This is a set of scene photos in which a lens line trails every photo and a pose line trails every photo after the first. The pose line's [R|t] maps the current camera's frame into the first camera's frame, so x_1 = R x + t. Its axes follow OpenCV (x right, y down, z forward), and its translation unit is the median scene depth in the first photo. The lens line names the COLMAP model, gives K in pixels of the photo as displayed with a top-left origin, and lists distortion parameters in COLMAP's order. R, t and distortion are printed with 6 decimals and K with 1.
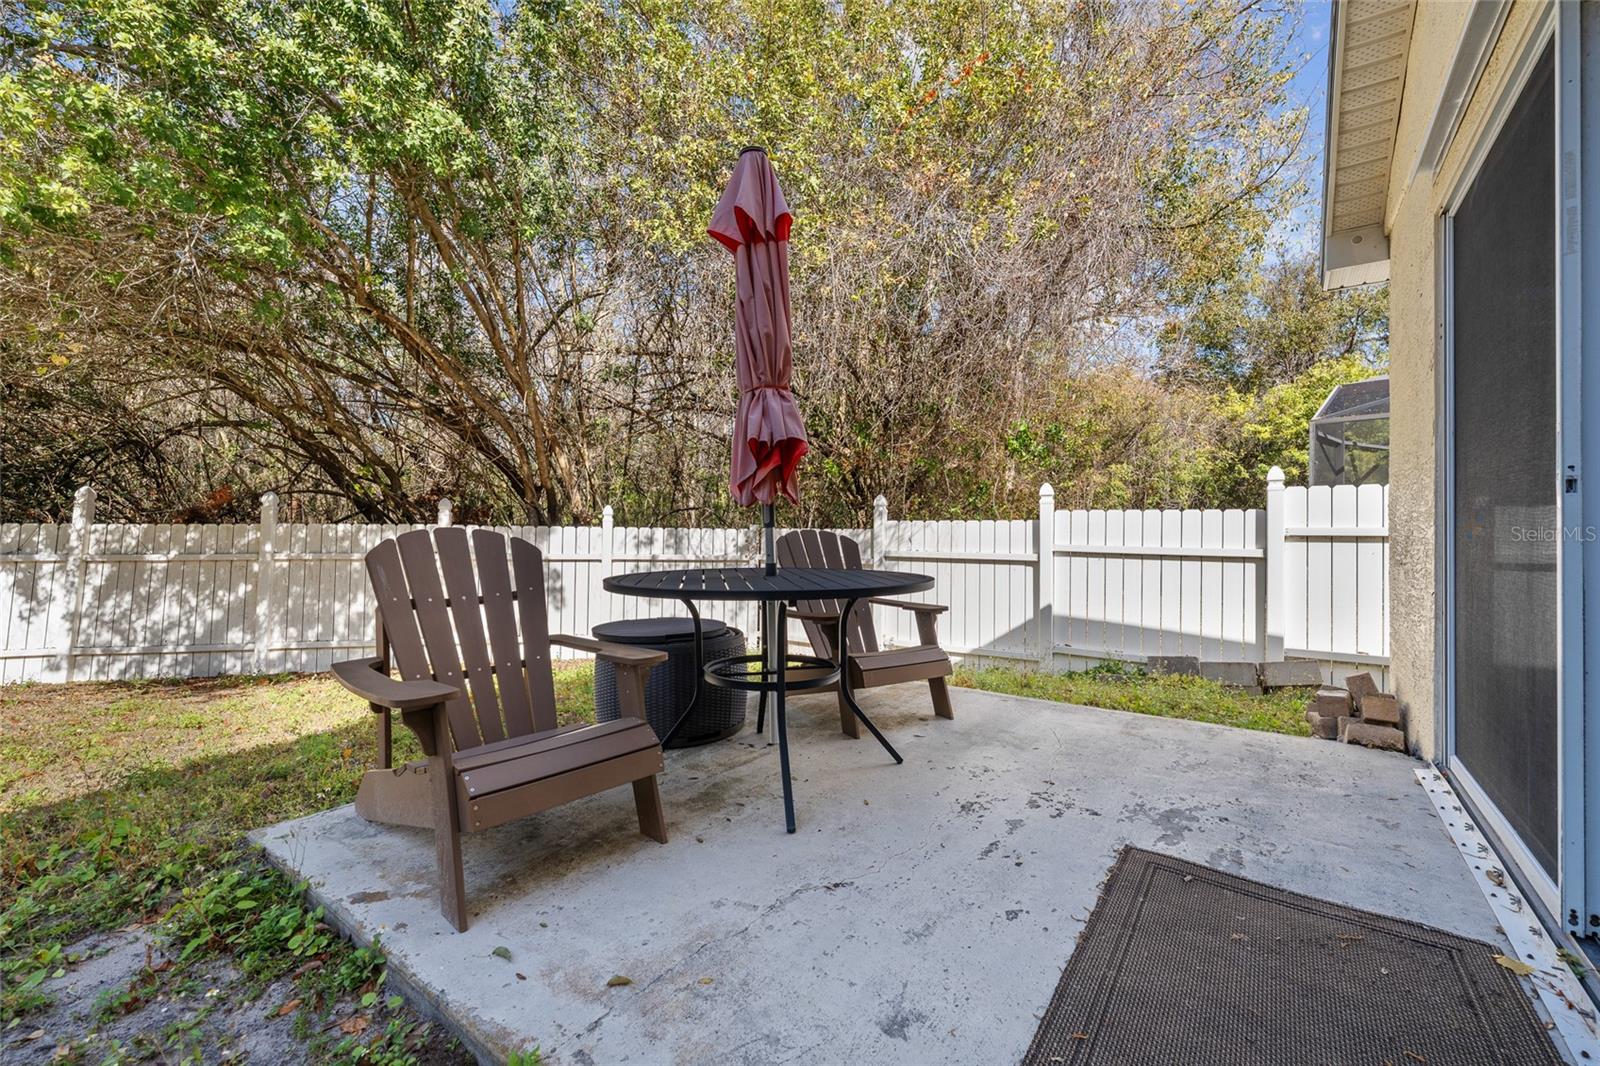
lens RADIAL K [[678.8, 0, 773.5], [0, 678.8, 526.2], [0, 0, 1]] dist [0.001222, 0.000065]
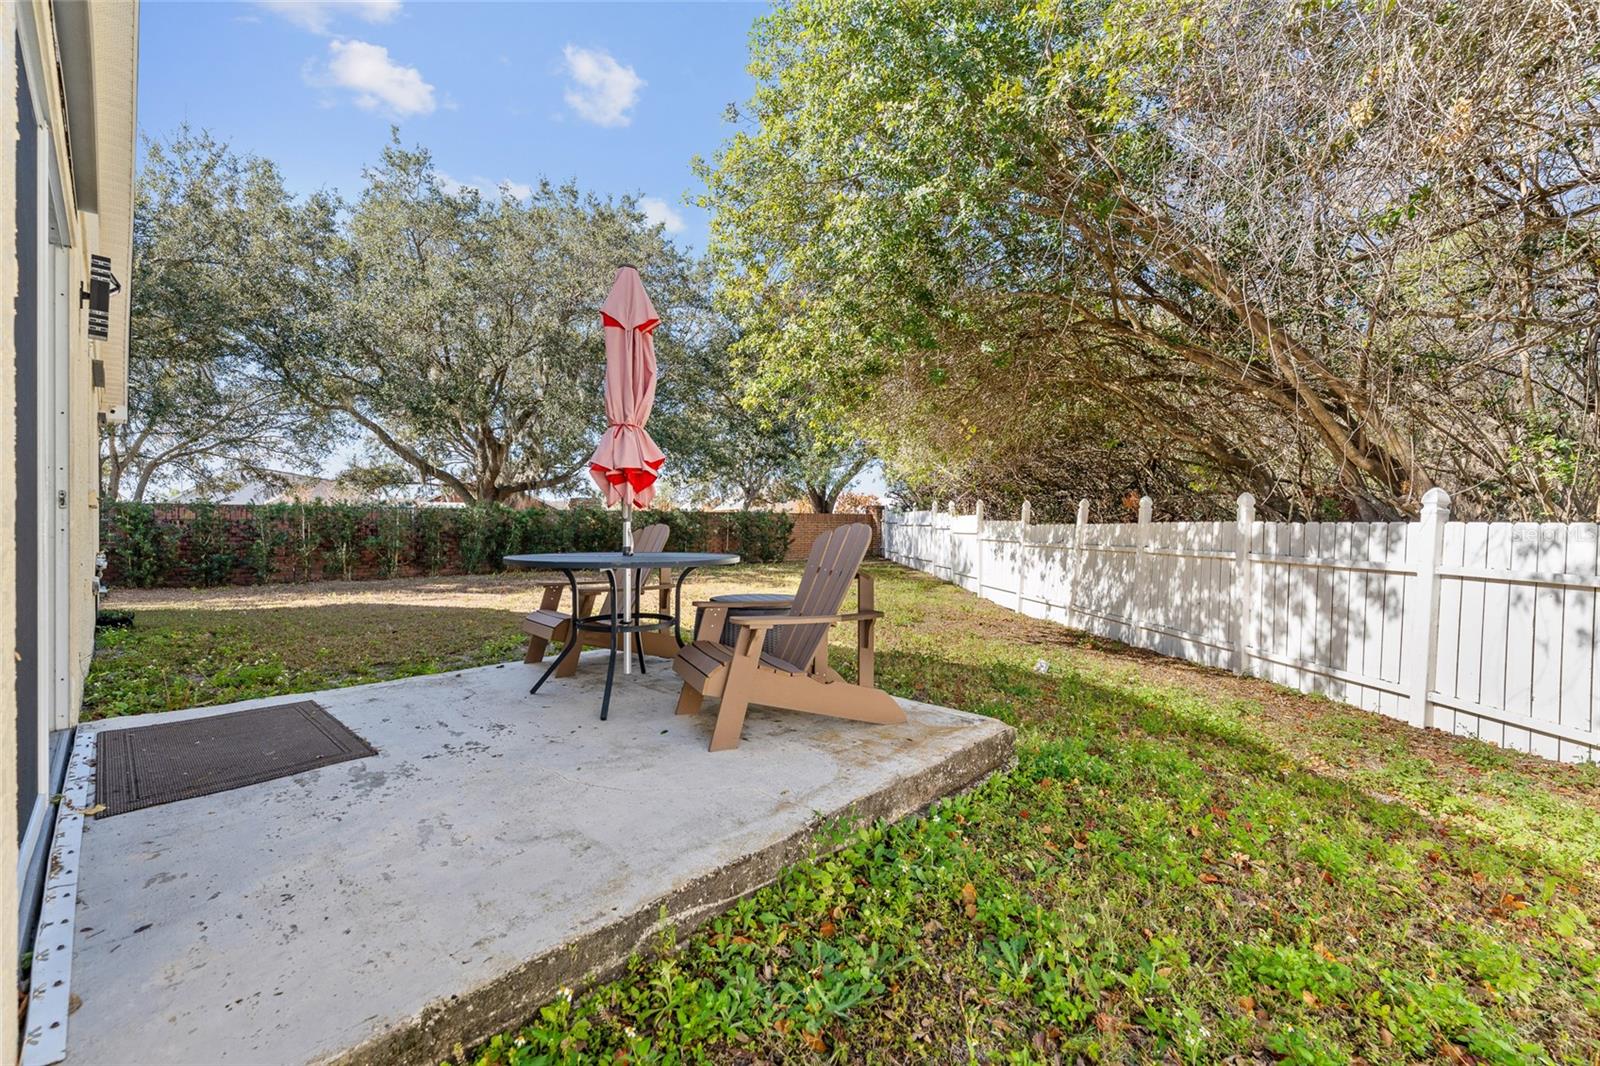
lens RADIAL K [[645.7, 0, 798.2], [0, 645.7, 518.1], [0, 0, 1]] dist [0.002728, -0.000184]
pose [[-0.121592, -0.021550, -0.992346, 1.517173], [0.004863, 0.999739, -0.022307, 0.031460], [0.992568, -0.007538, -0.121456, 1.771544]]
